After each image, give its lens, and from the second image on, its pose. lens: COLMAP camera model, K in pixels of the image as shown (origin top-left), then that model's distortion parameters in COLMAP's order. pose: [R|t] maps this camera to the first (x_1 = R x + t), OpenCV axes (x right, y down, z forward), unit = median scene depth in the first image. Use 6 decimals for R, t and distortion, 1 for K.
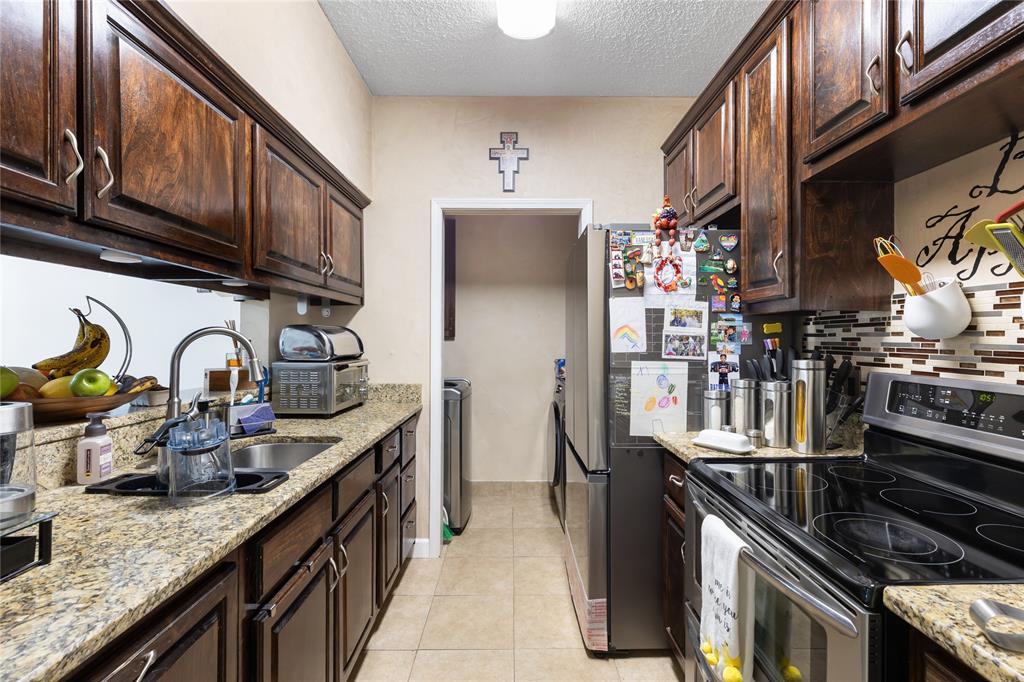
lens RADIAL K [[455.8, 0, 513.7], [0, 455.8, 337.6], [0, 0, 1]] dist [0.003515, -0.000152]
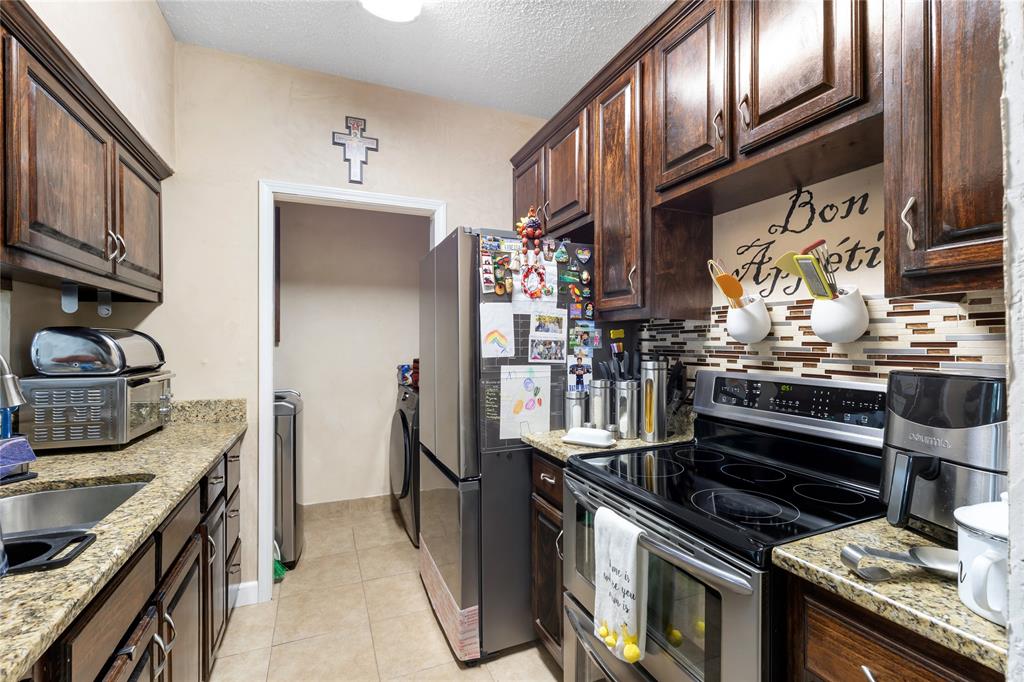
lens RADIAL K [[455.8, 0, 505.4], [0, 455.8, 343.3], [0, 0, 1]] dist [0.003515, -0.000152]
pose [[0.924576, -0.004458, 0.380972, -0.119024], [0.003510, 0.999989, 0.003184, -0.001542], [-0.380982, -0.001607, 0.924581, 0.059330]]
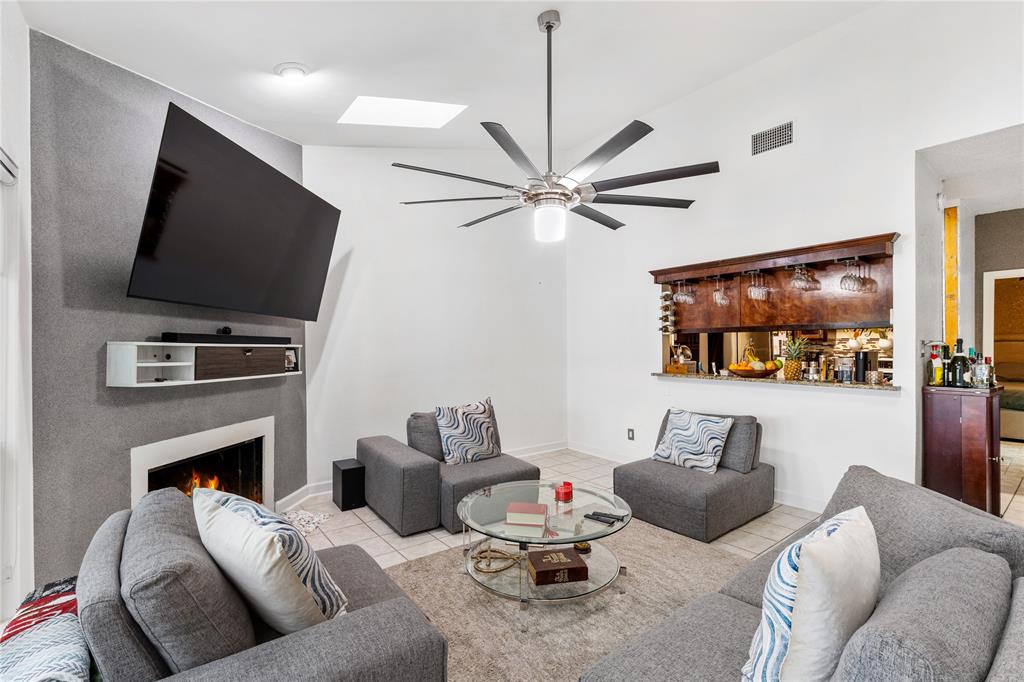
lens RADIAL K [[455.8, 0, 515.4], [0, 455.8, 349.7], [0, 0, 1]] dist [0.003515, -0.000152]
pose [[0.793809, -0.006784, 0.608130, -2.965684], [0.006314, 0.999976, 0.002913, -0.019349], [-0.608135, 0.001528, 0.793832, -0.351994]]
